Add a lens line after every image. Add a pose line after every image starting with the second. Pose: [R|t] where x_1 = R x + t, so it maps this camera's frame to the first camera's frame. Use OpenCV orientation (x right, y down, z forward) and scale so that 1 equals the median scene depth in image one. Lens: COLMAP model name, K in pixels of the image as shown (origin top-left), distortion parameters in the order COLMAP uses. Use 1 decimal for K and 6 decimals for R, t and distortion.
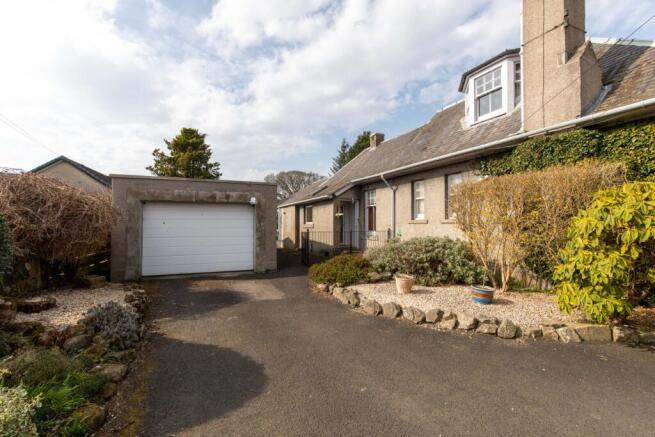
lens RADIAL K [[296.7, 0, 327.7], [0, 296.7, 217.8], [0, 0, 1]] dist [0.007581, -0.001232]
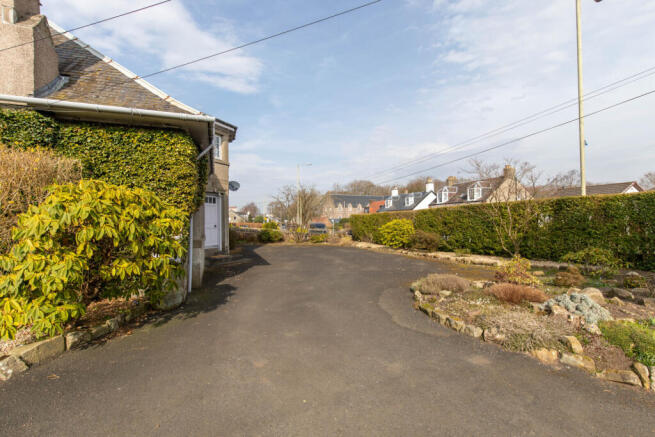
lens RADIAL K [[296.7, 0, 327.9], [0, 296.7, 217.1], [0, 0, 1]] dist [0.007581, -0.001232]
pose [[0.088643, 0.007230, 0.996037, 0.110146], [-0.011493, 0.999915, -0.006236, 0.000963], [-0.995997, -0.010895, 0.088718, 0.122312]]
